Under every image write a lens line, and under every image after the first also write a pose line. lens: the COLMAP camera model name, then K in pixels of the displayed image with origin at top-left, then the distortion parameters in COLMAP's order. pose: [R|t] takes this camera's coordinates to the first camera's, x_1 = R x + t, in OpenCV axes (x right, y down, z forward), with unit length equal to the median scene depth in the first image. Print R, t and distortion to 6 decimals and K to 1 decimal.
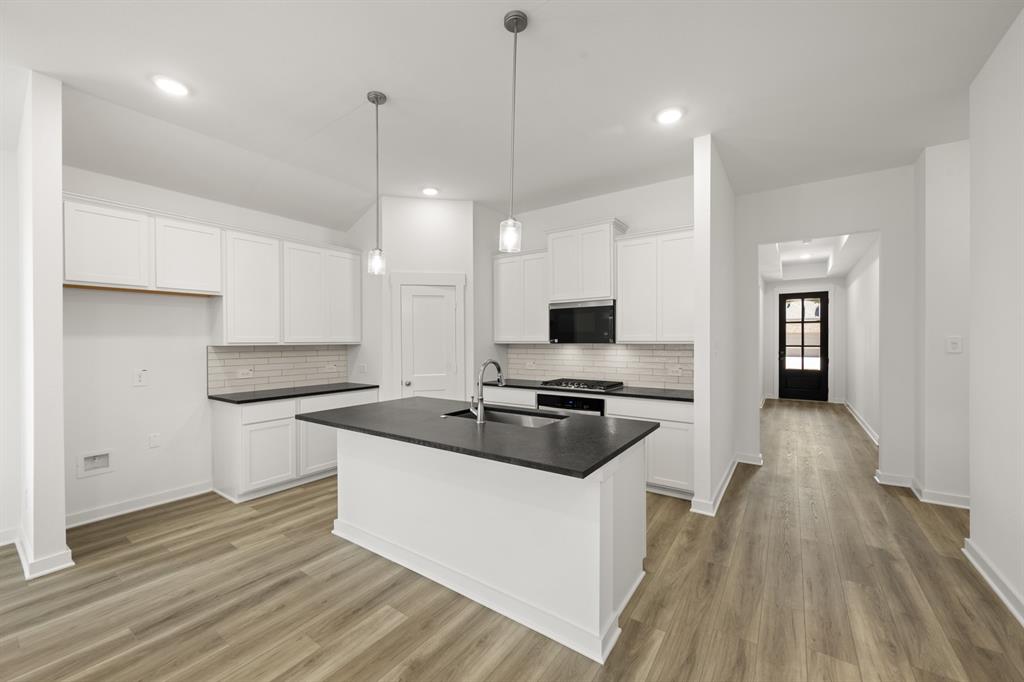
lens RADIAL K [[401.4, 0, 513.1], [0, 401.4, 340.7], [0, 0, 1]] dist [-0.000487, -0.000021]
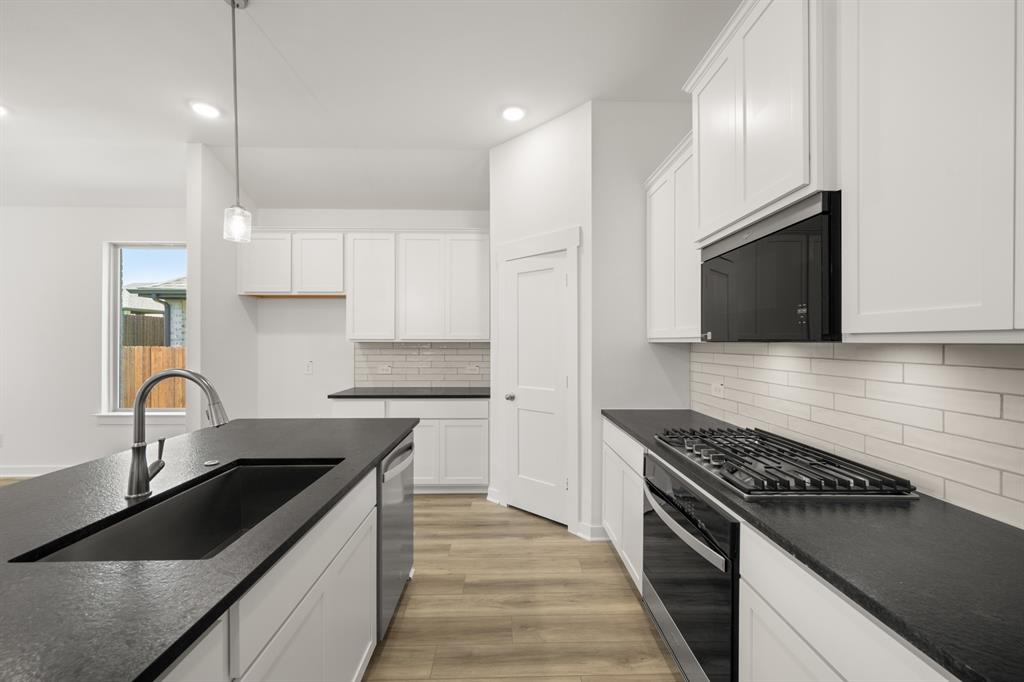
lens RADIAL K [[401.4, 0, 514.9], [0, 401.4, 341.7], [0, 0, 1]] dist [-0.000487, -0.000021]
pose [[0.583030, 0.003732, -0.812442, 0.388576], [-0.003315, 0.999992, 0.002215, 0.007238], [0.812444, 0.001402, 0.583038, 0.703979]]
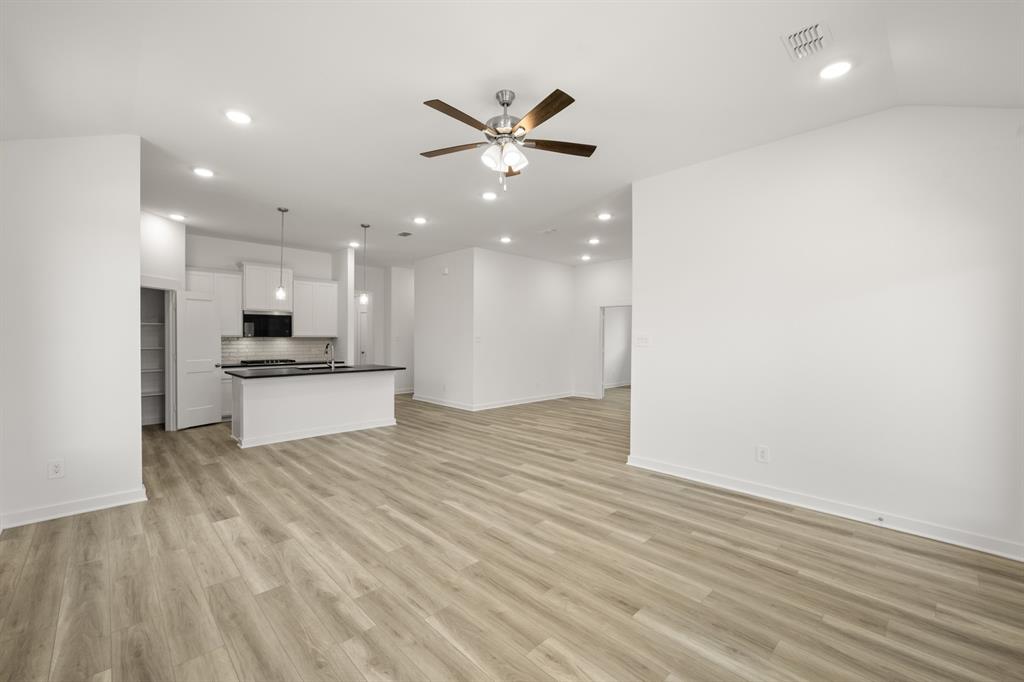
lens RADIAL K [[420.6, 0, 515.3], [0, 420.6, 343.1], [0, 0, 1]] dist [0.000868, -0.000001]
pose [[0.187029, -0.011779, 0.982284, -1.519816], [-0.001395, 0.999924, 0.012256, 0.011242], [-0.982353, -0.003662, 0.186998, -0.351491]]
